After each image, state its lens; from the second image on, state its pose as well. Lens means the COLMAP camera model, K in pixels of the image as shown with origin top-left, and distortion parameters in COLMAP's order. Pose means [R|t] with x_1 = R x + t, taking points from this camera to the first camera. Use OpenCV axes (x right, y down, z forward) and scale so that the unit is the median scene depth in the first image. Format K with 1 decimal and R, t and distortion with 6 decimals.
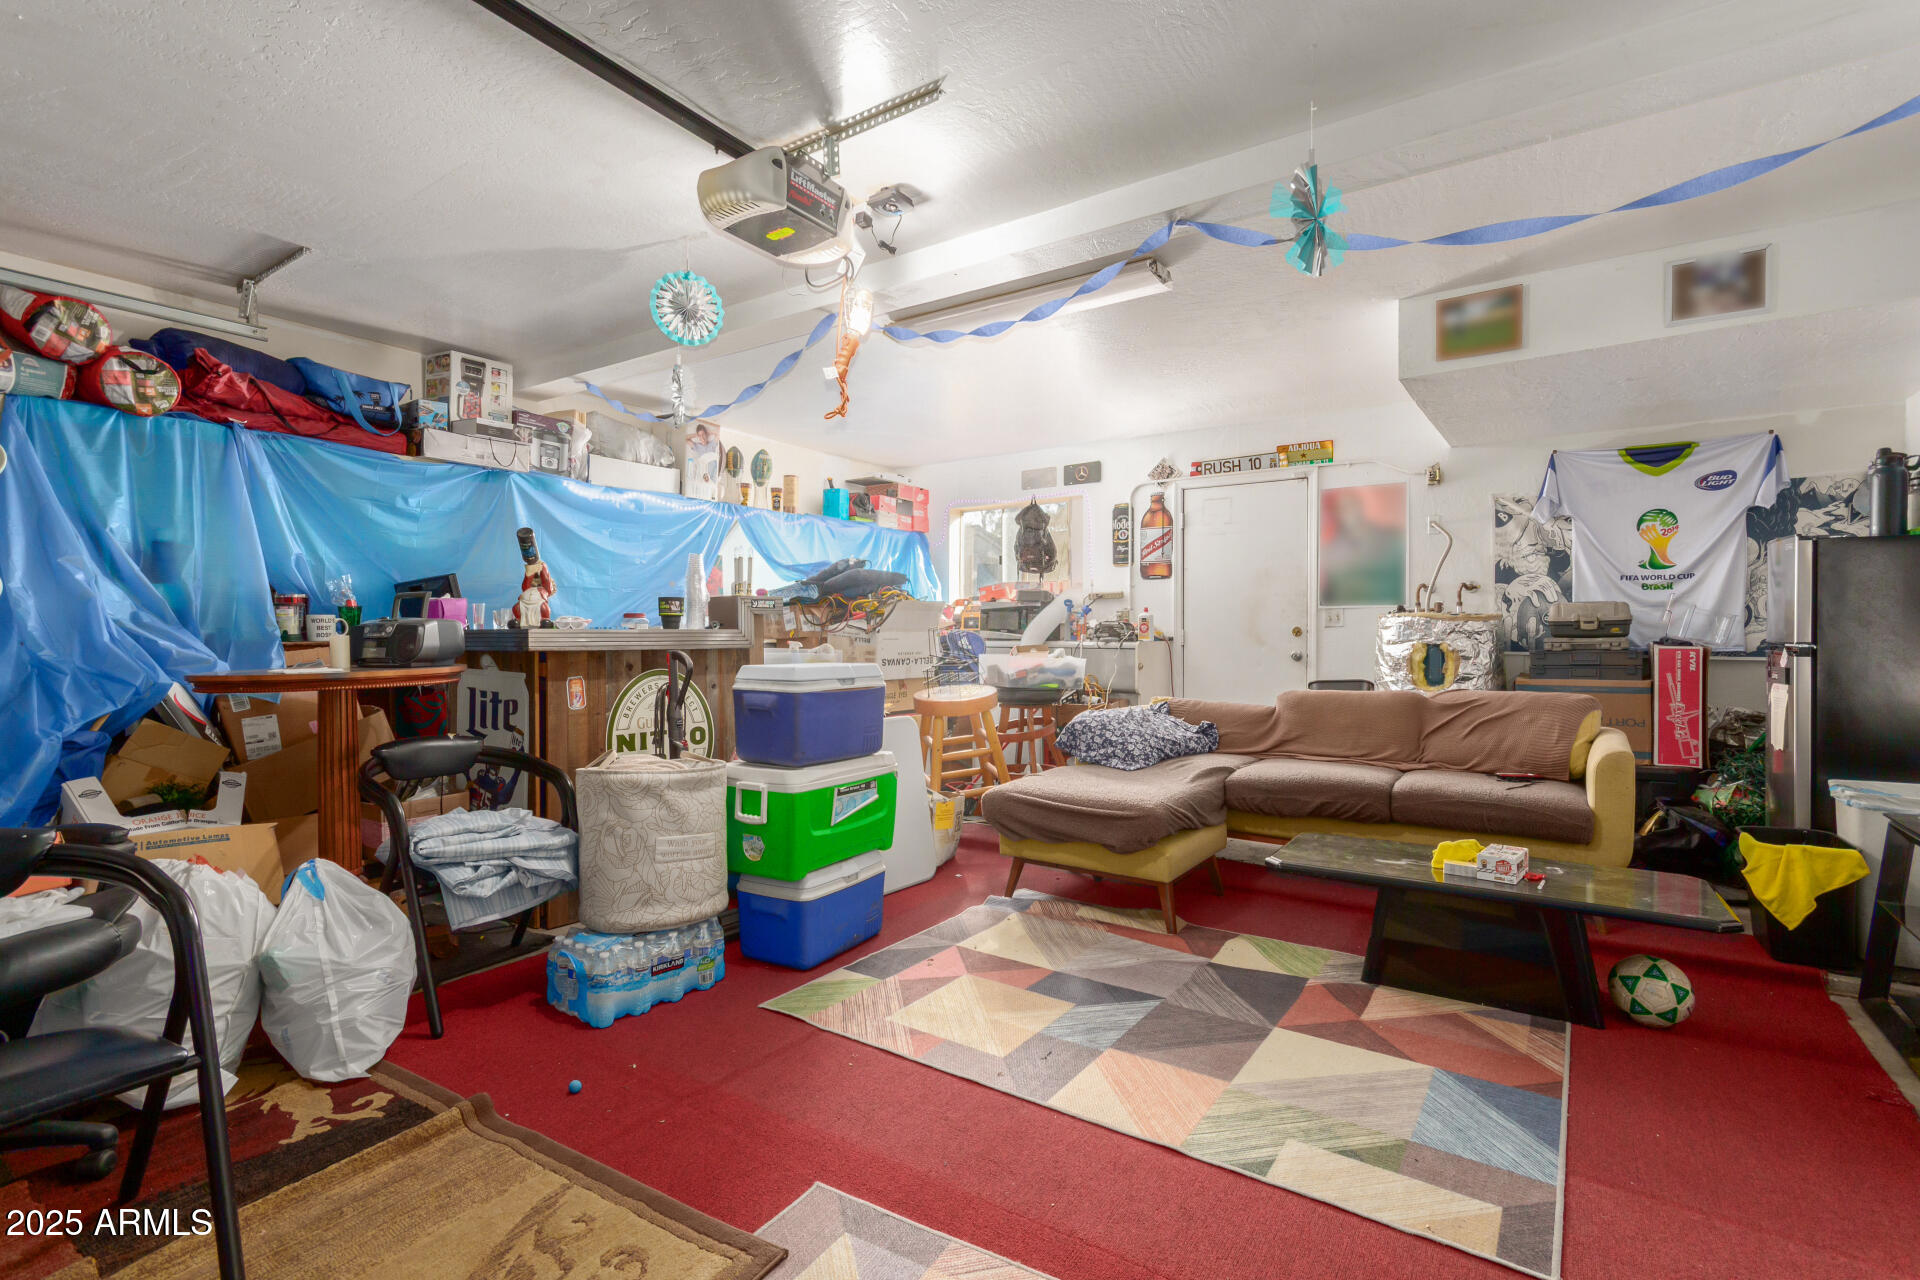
lens RADIAL K [[879.3, 0, 948.4], [0, 879.3, 638.6], [0, 0, 1]] dist [0.003838, 0.001093]
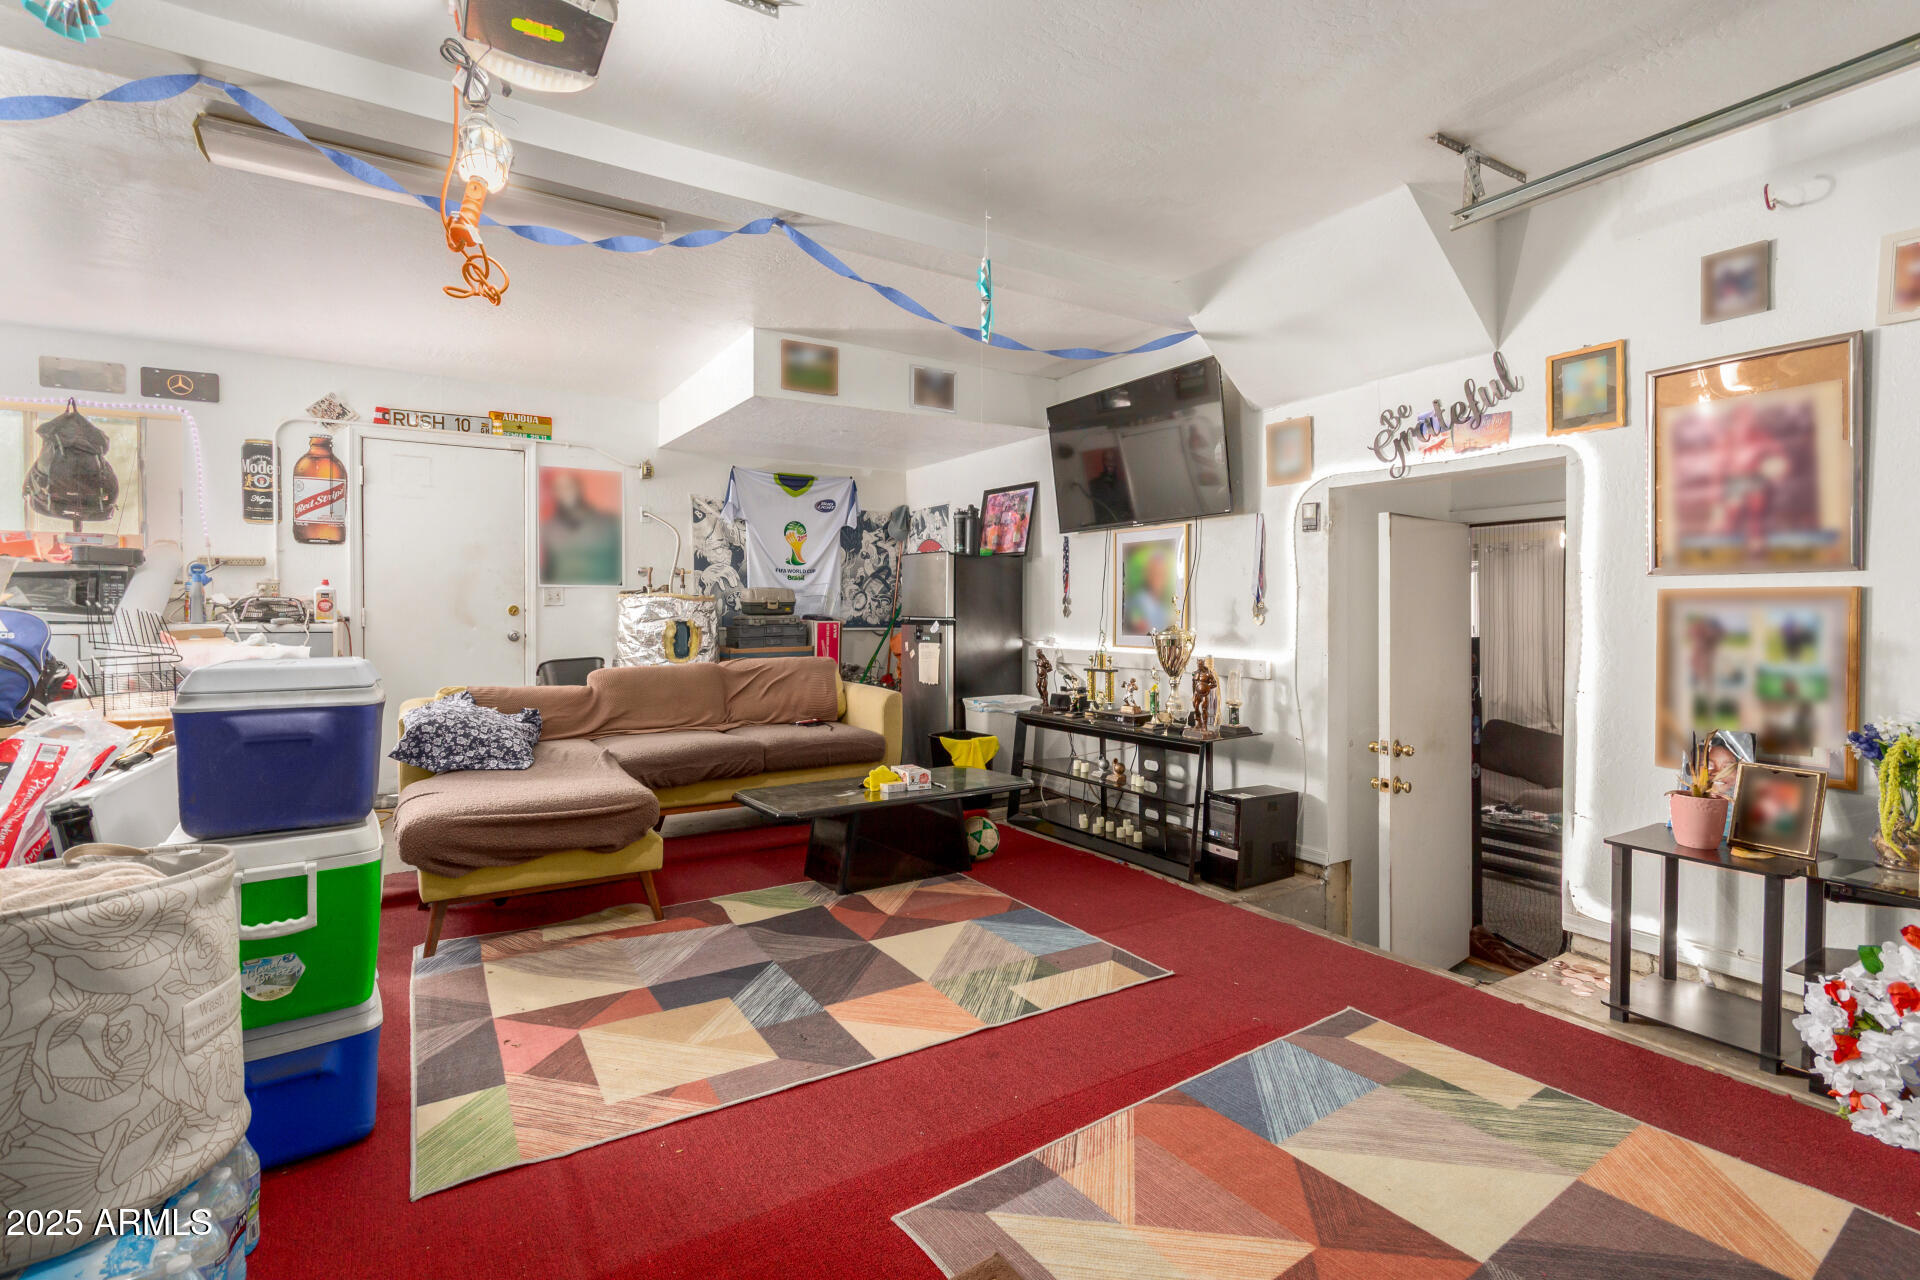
lens RADIAL K [[882.6, 0, 953.2], [0, 882.6, 626.9], [0, 0, 1]] dist [0.000300, 0.000748]
pose [[0.408133, -0.015610, 0.912789, -0.428153], [0.006885, 0.999878, 0.014020, -0.000360], [-0.912896, 0.000562, 0.408191, 0.261282]]
